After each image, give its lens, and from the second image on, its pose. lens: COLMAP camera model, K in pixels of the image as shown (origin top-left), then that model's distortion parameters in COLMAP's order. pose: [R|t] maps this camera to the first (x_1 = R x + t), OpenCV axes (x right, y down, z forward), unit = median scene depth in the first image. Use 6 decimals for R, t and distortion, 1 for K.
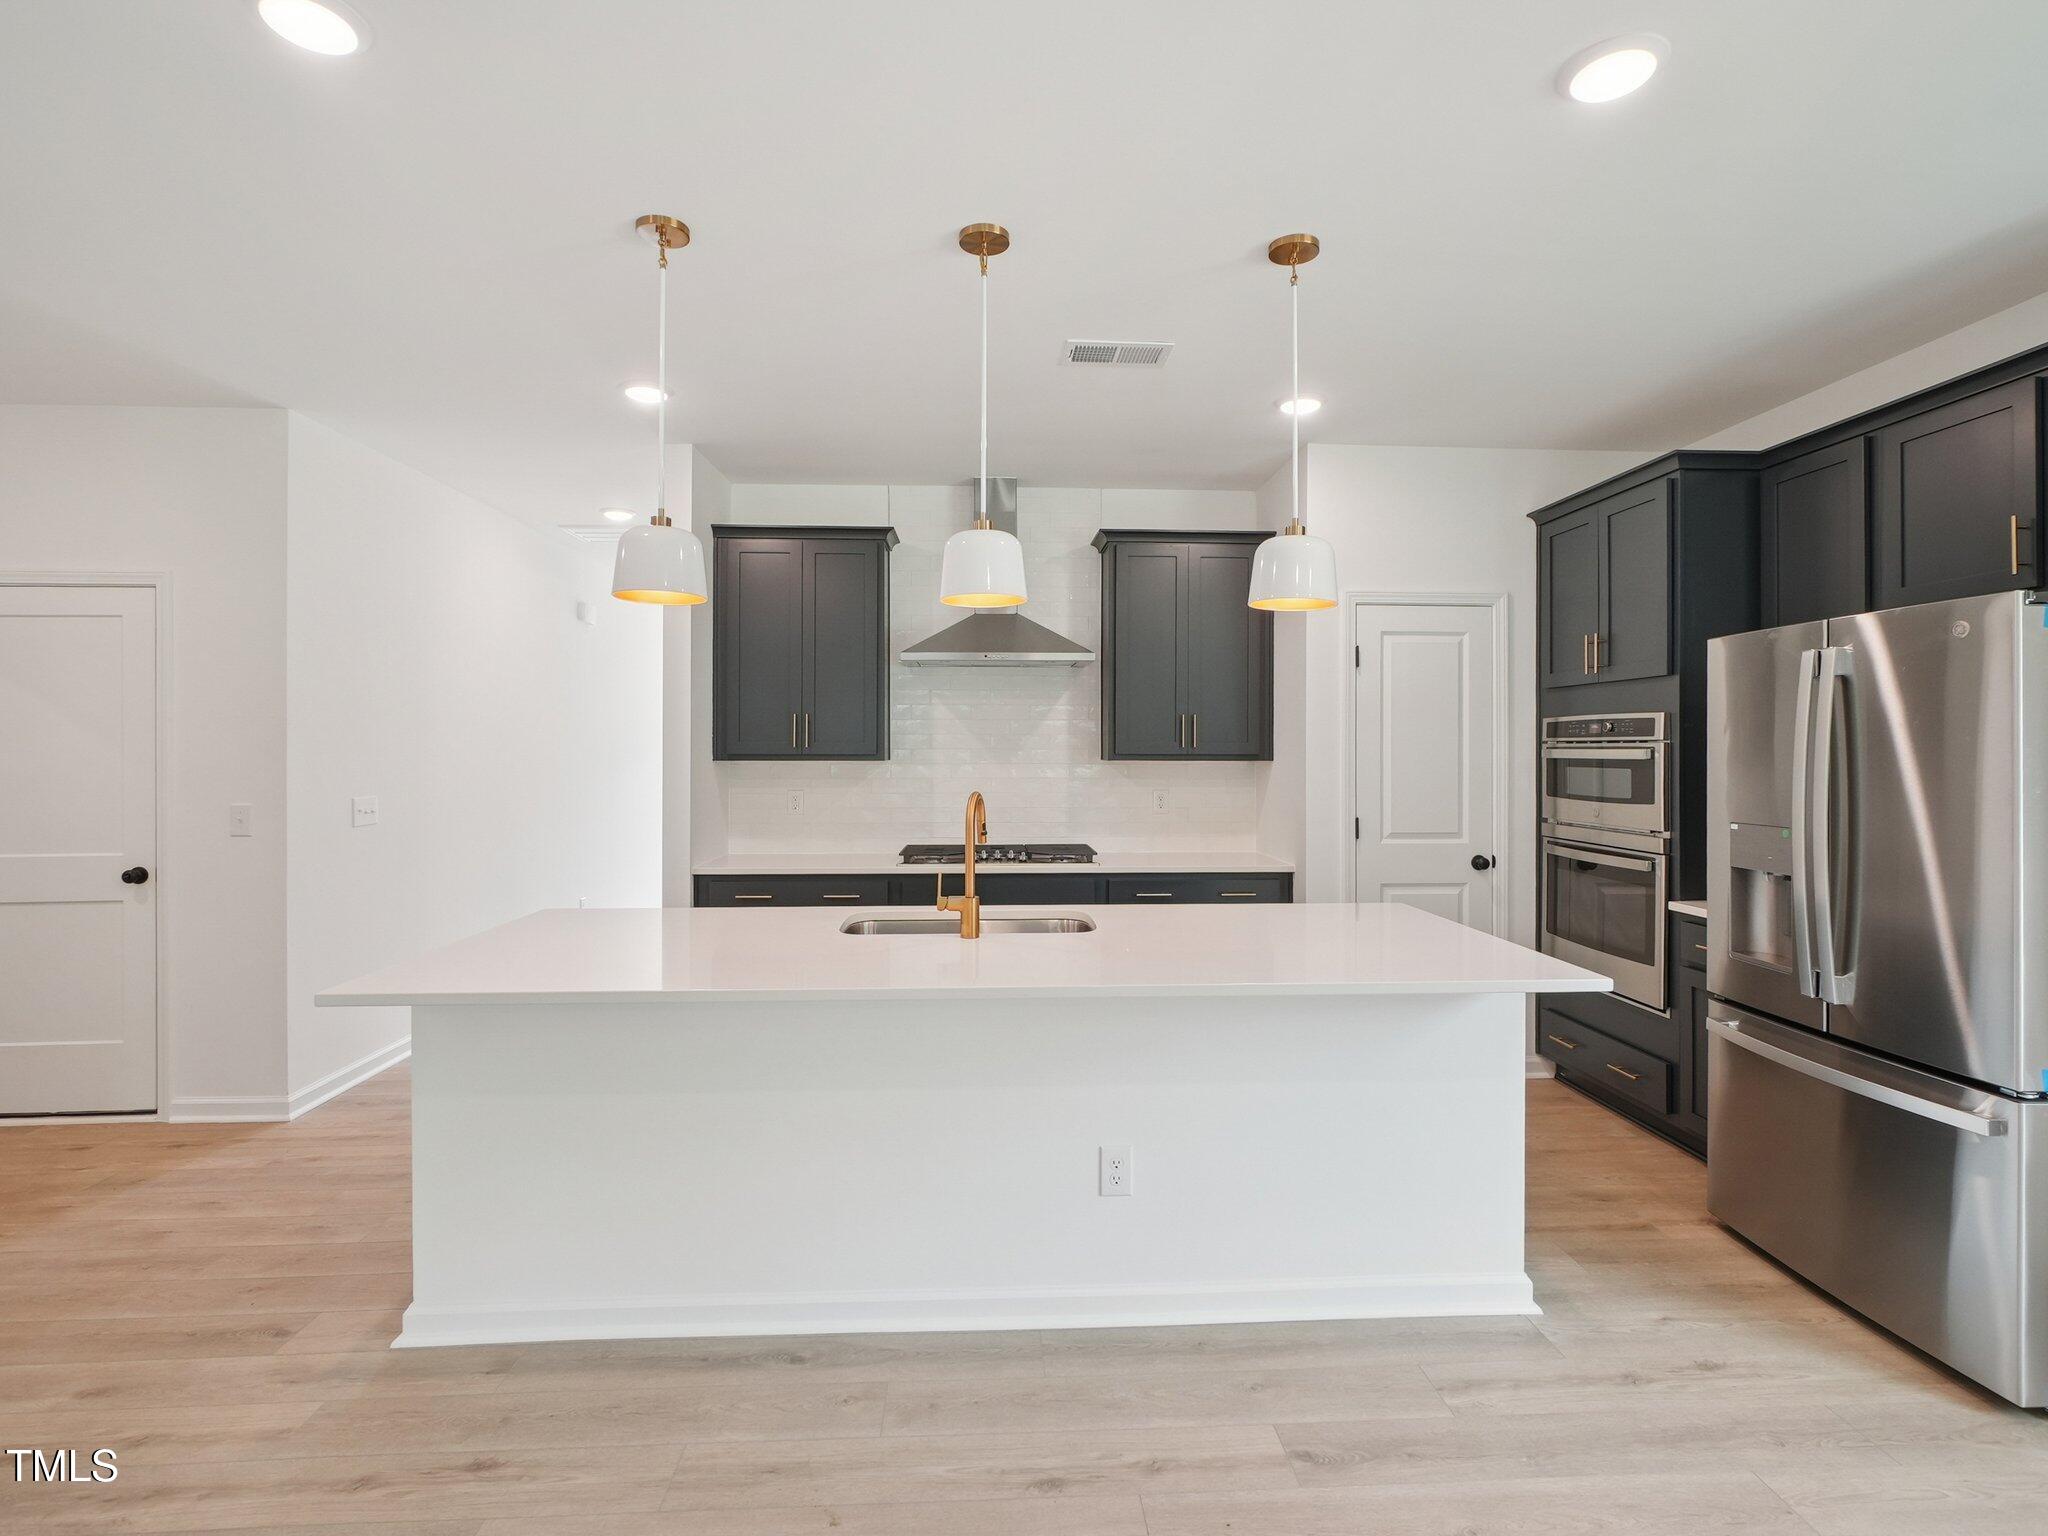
lens RADIAL K [[991.4, 0, 1028.5], [0, 991.4, 750.6], [0, 0, 1]] dist [-0.002406, 0.001656]
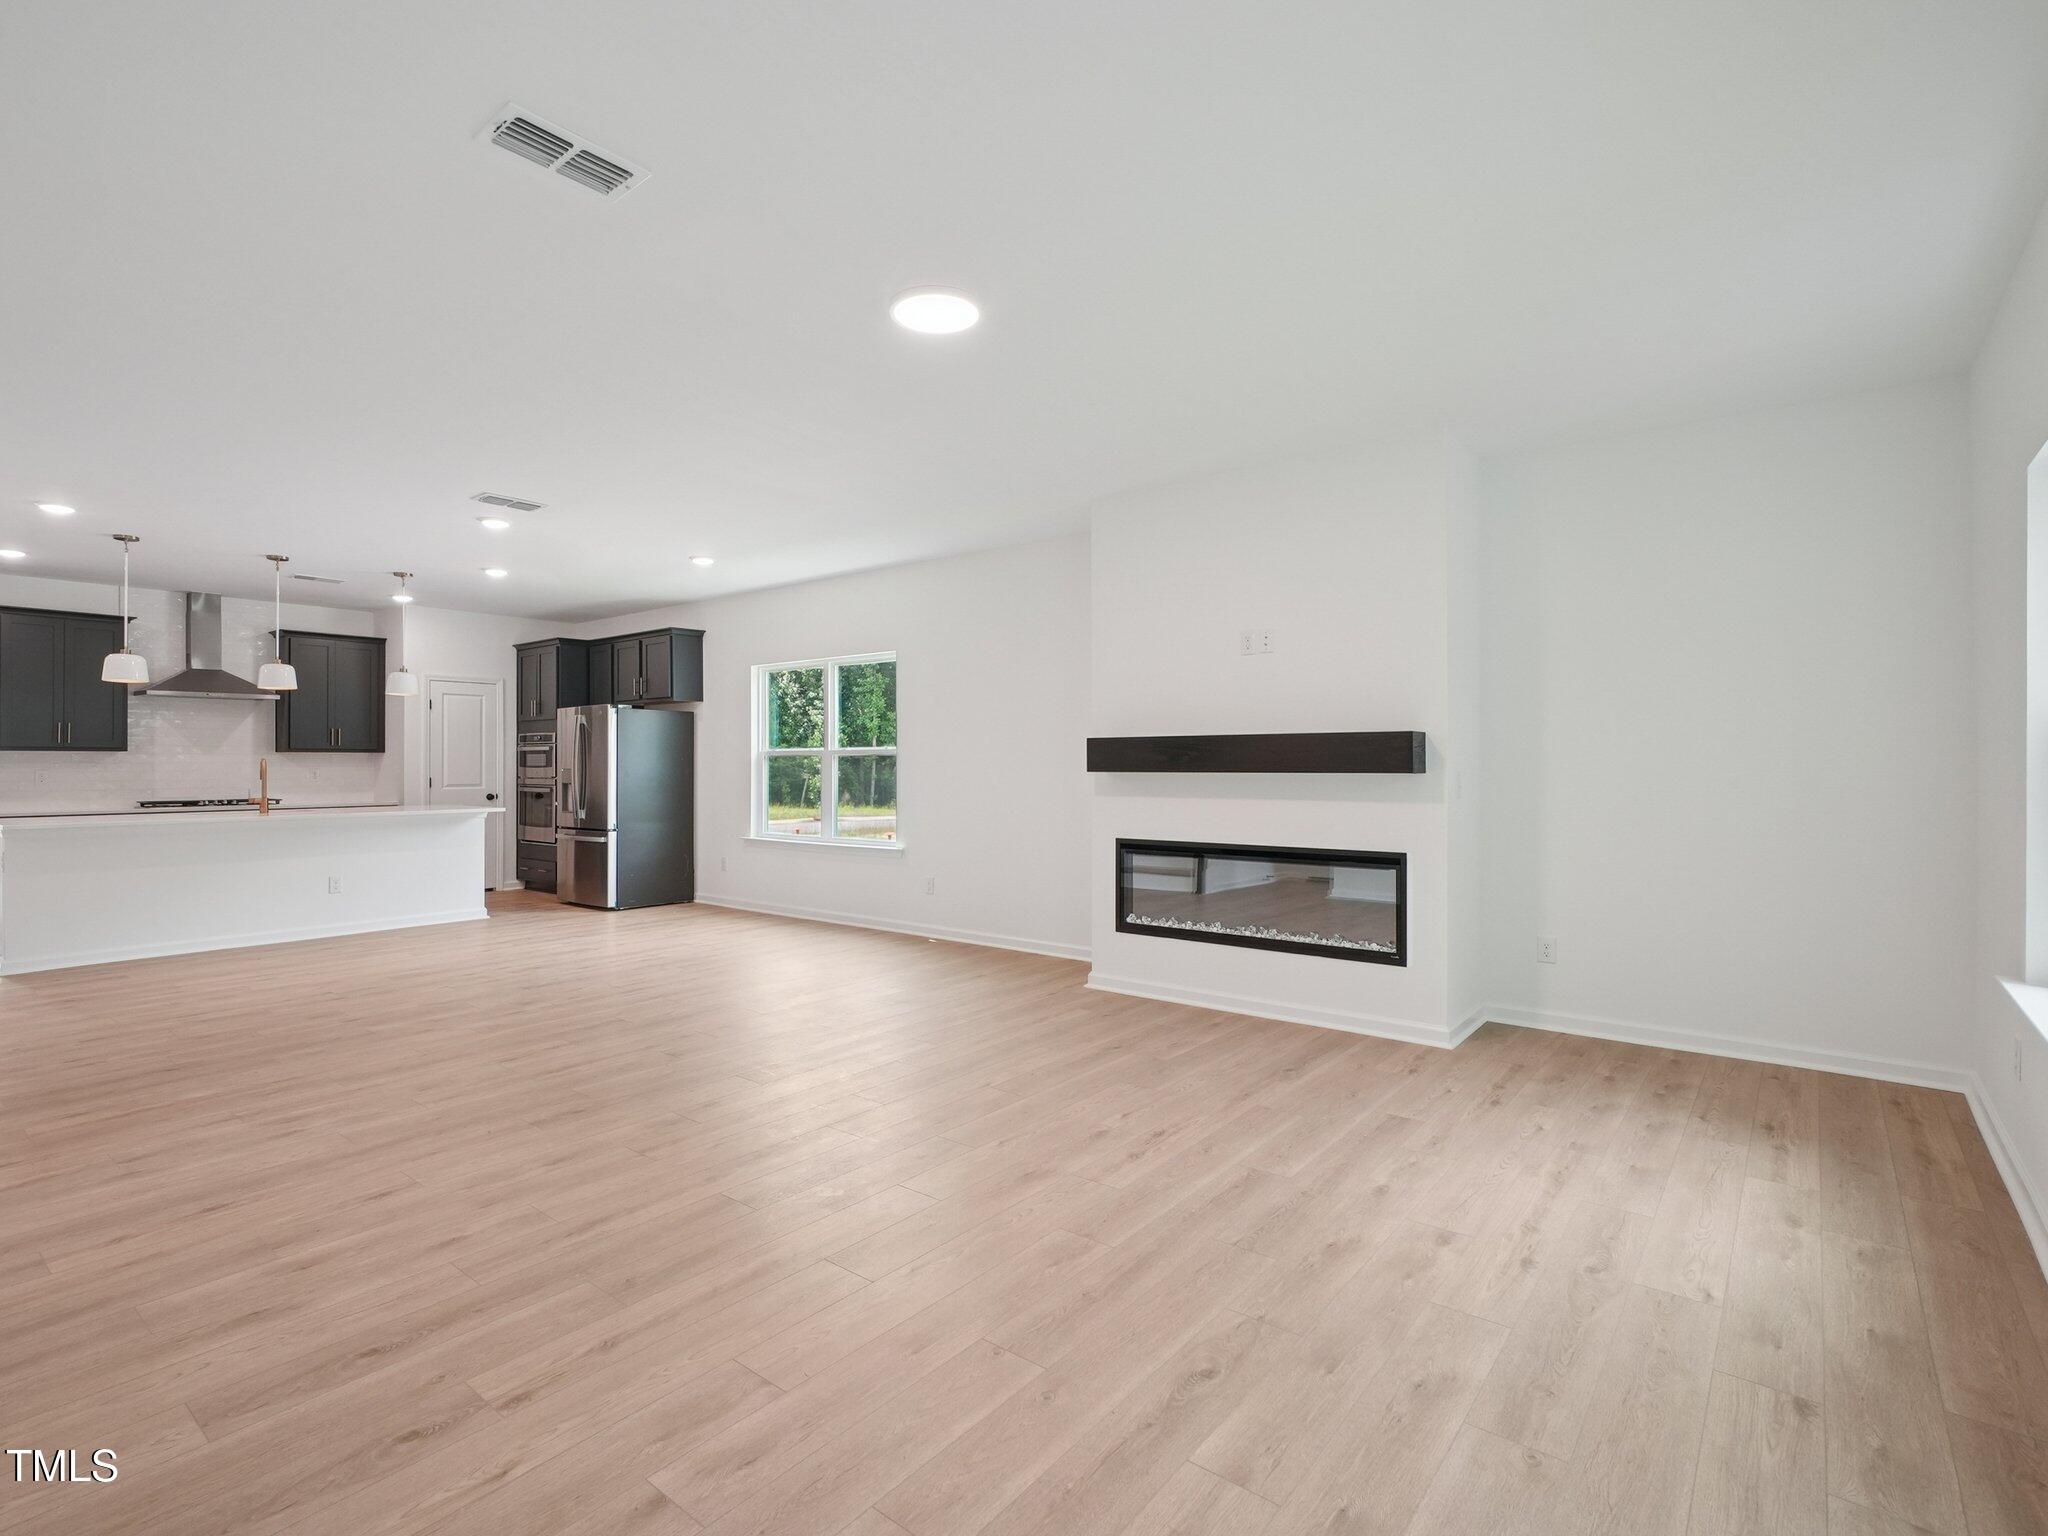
lens RADIAL K [[990.7, 0, 1012.6], [0, 990.7, 758.7], [0, 0, 1]] dist [0.000606, 0.000855]
pose [[0.670760, 0.000088, 0.741675, -0.486165], [0.004425, 0.999982, -0.004121, 0.045719], [-0.741662, 0.006046, 0.670747, -1.606478]]
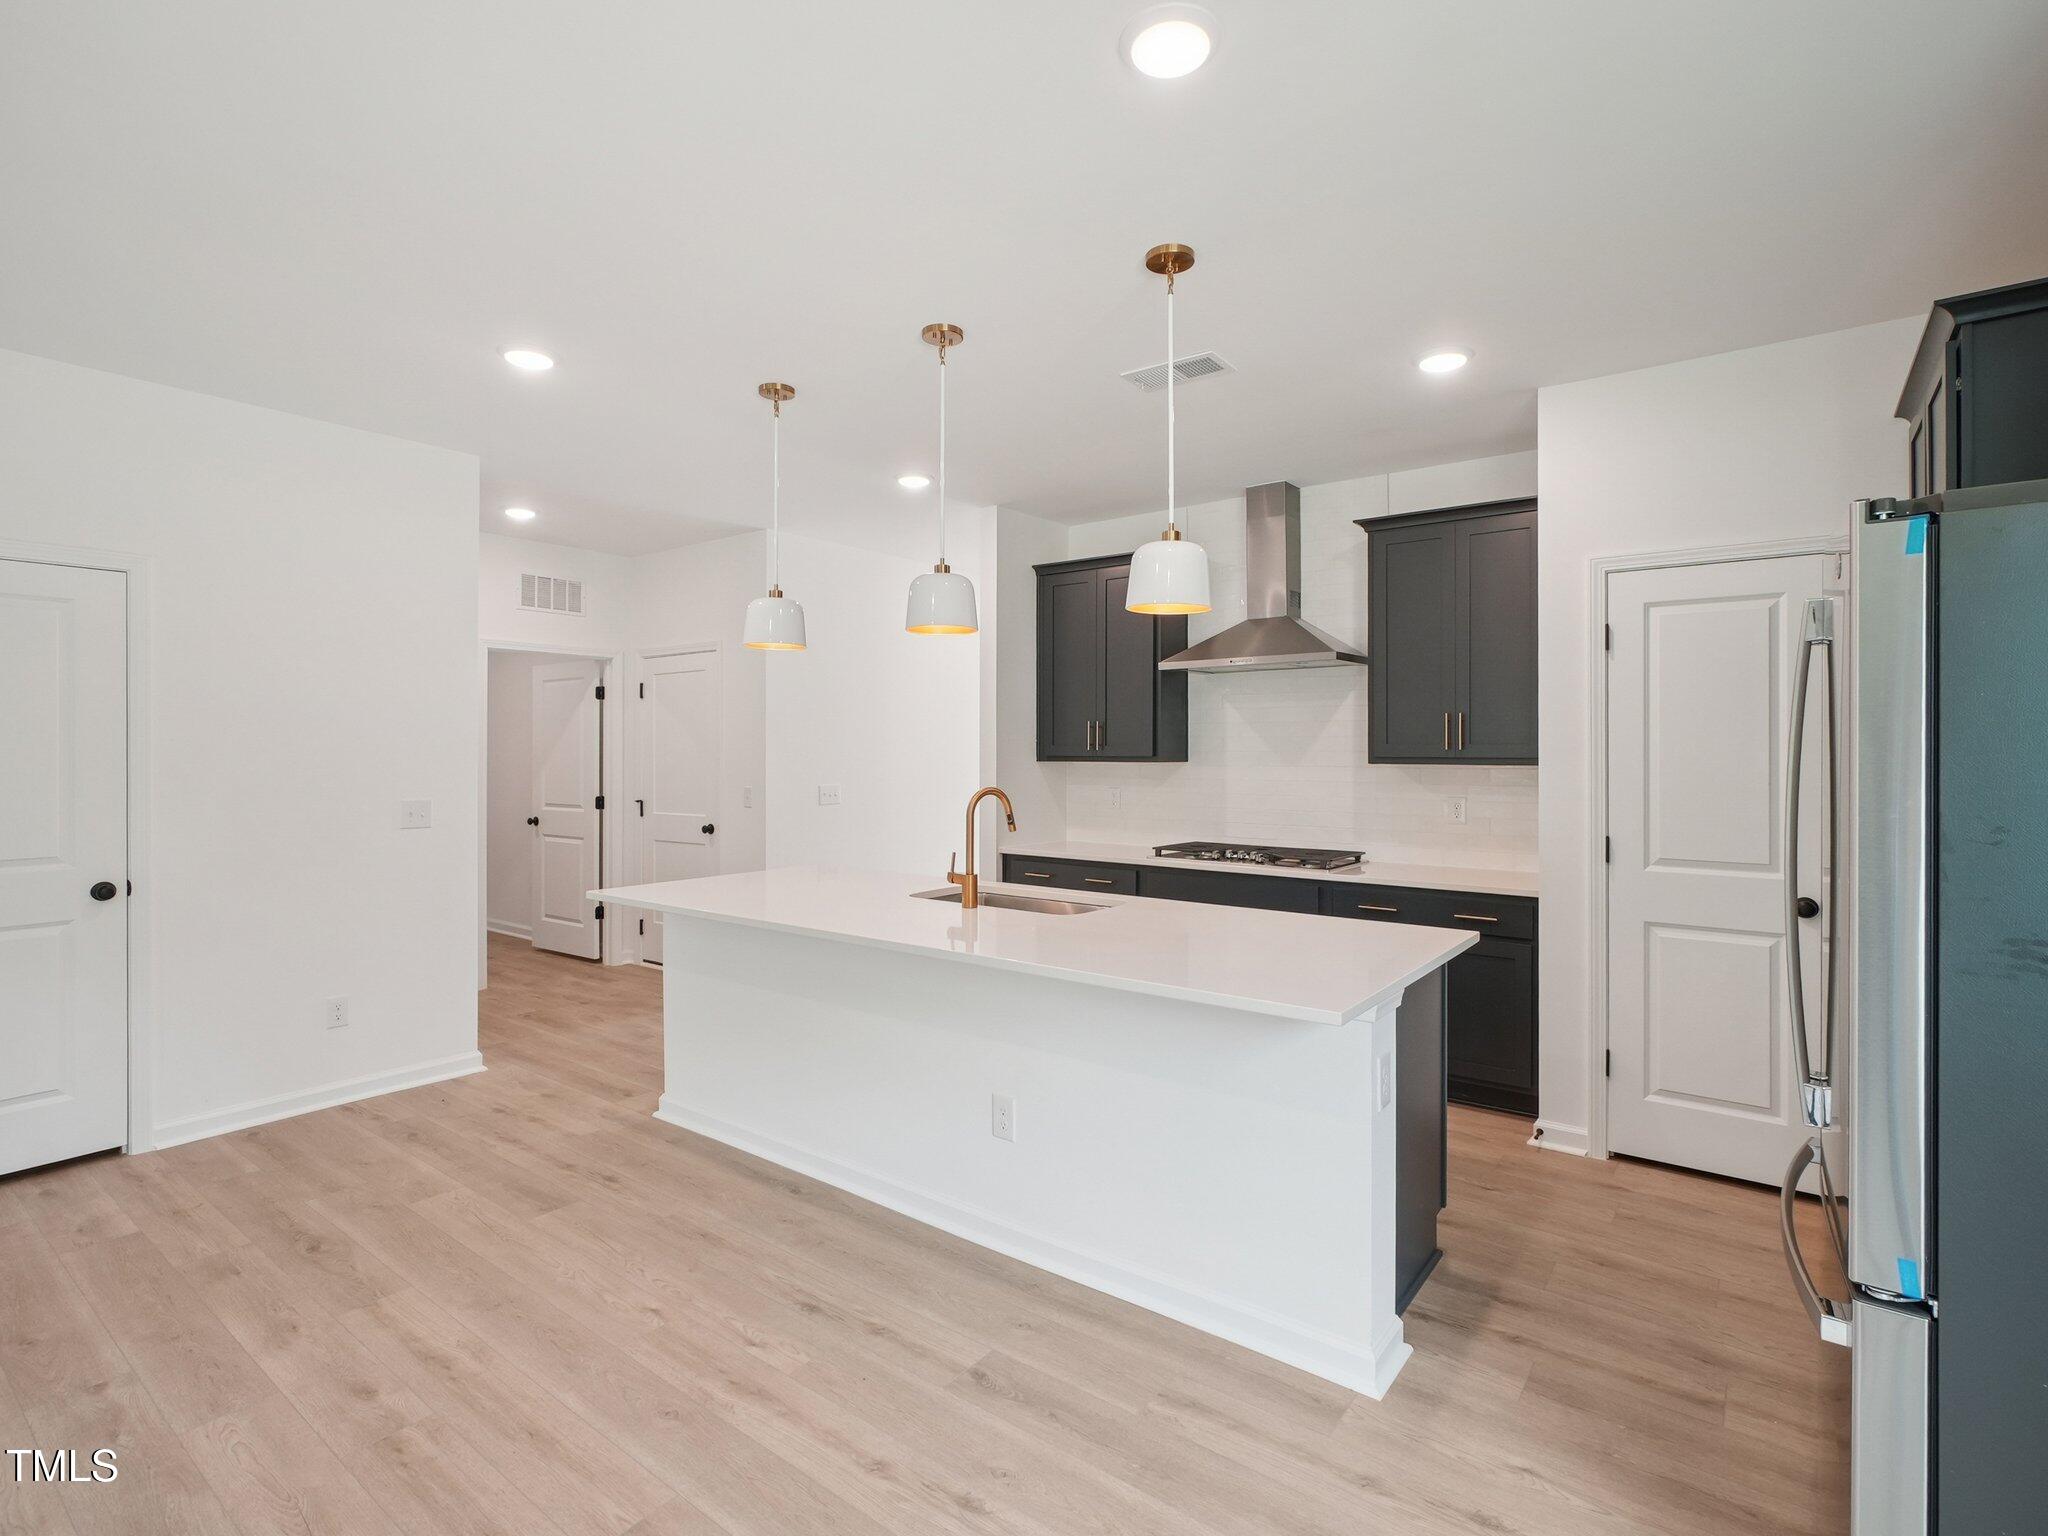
lens RADIAL K [[991.4, 0, 1028.5], [0, 991.4, 750.6], [0, 0, 1]] dist [-0.002406, 0.001656]
pose [[0.765750, -0.000426, -0.643138, 0.551944], [-0.001878, 0.999994, -0.002898, 0.001048], [0.643135, 0.003427, 0.765745, 0.088116]]
